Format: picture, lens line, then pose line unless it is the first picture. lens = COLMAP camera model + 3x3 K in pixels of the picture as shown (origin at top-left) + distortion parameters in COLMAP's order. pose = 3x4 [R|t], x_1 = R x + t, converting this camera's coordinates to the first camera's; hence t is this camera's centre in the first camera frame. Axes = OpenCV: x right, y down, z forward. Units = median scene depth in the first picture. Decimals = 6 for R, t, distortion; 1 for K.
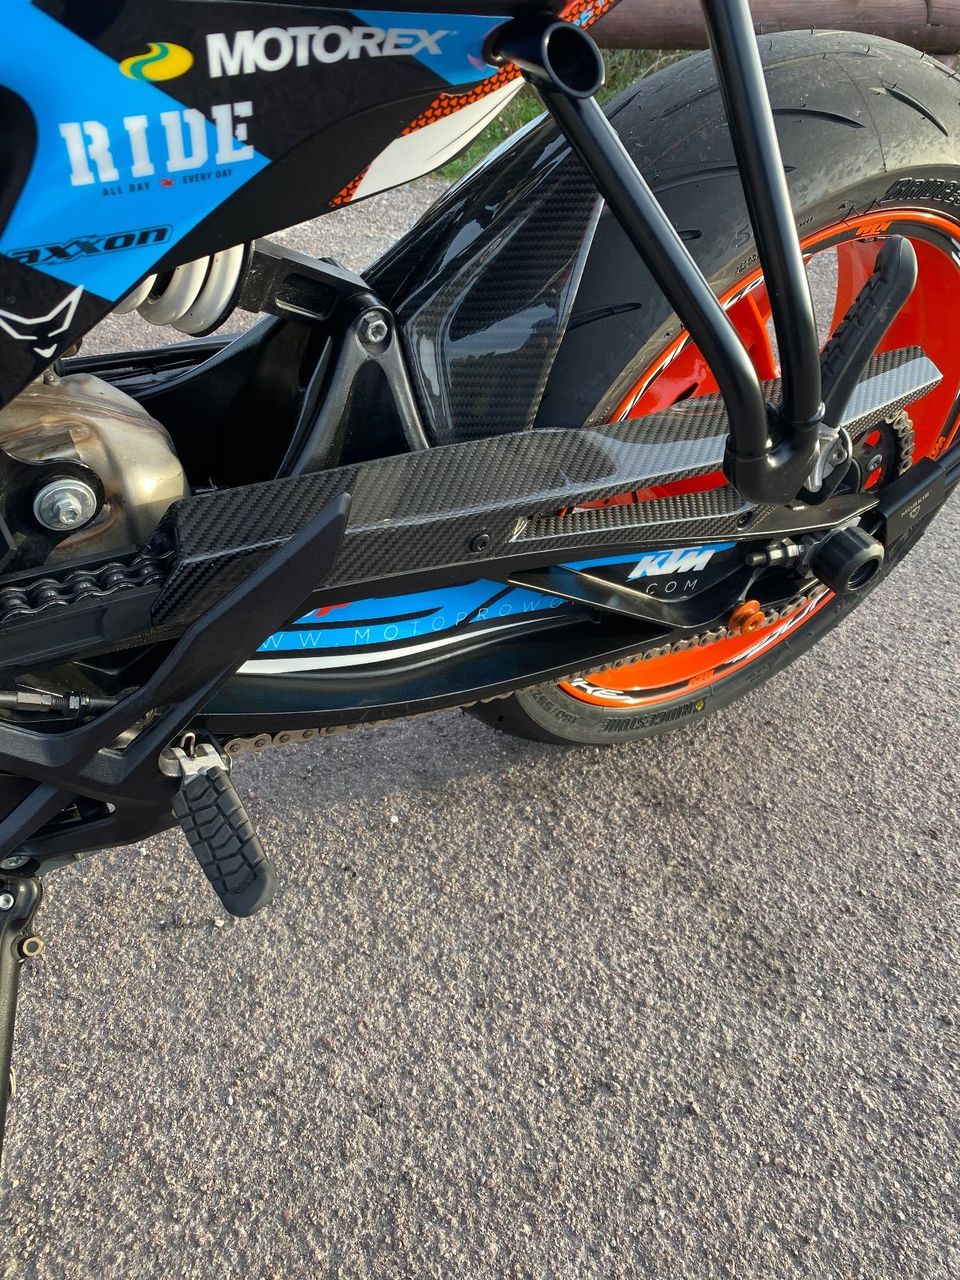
lens RADIAL K [[1029.6, 0, 472.2], [0, 1029.6, 621.1], [0, 0, 1]] dist [0.004734, 0.011236]
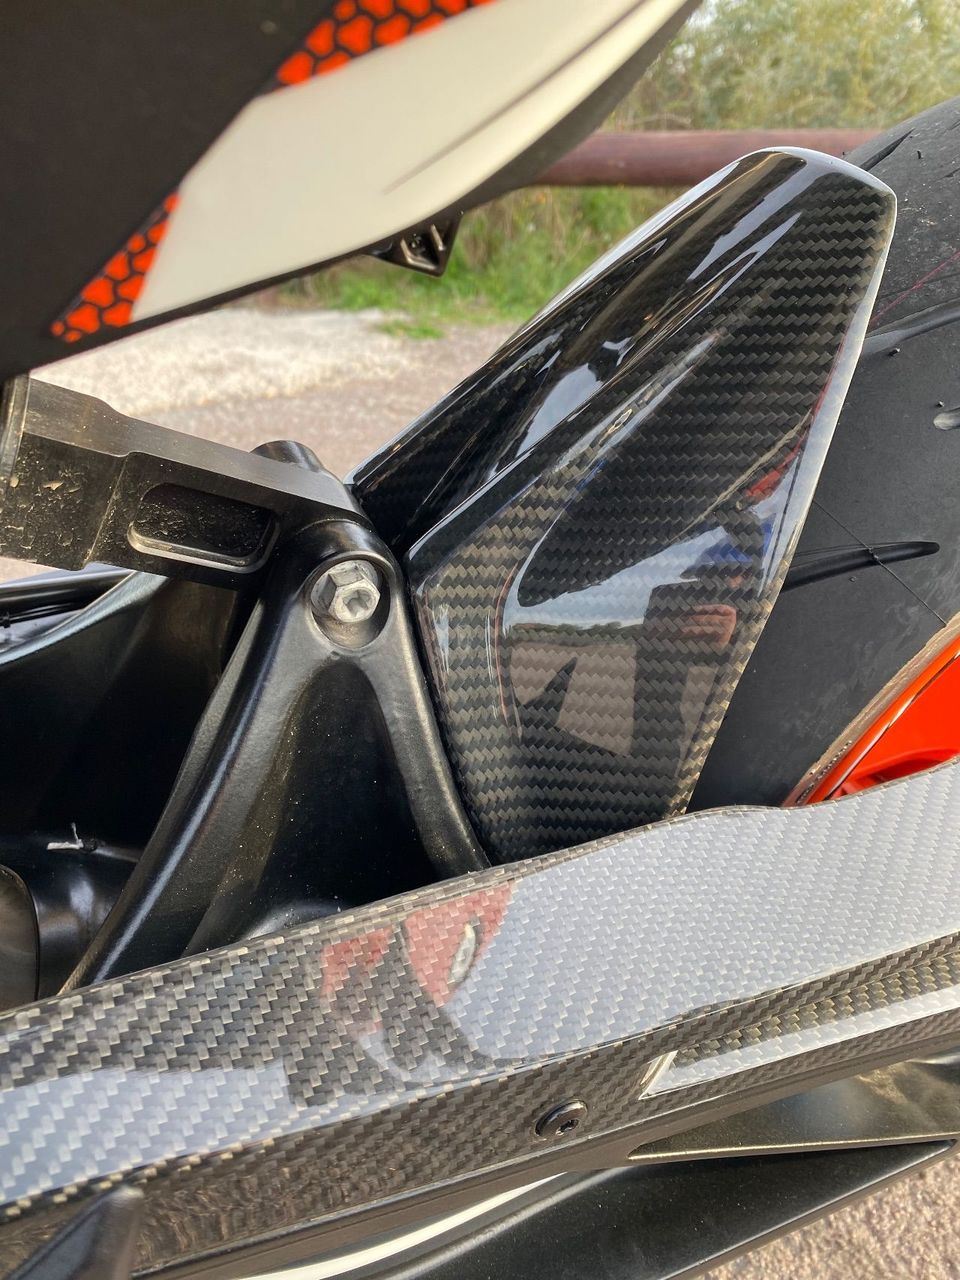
lens RADIAL K [[1029.6, 0, 472.2], [0, 1029.6, 621.1], [0, 0, 1]] dist [0.004734, 0.011236]
pose [[0.992700, 0.031922, -0.116305, 0.012361], [-0.045687, 0.992000, -0.117683, -0.216386], [0.111618, 0.122138, 0.986217, 0.541160]]
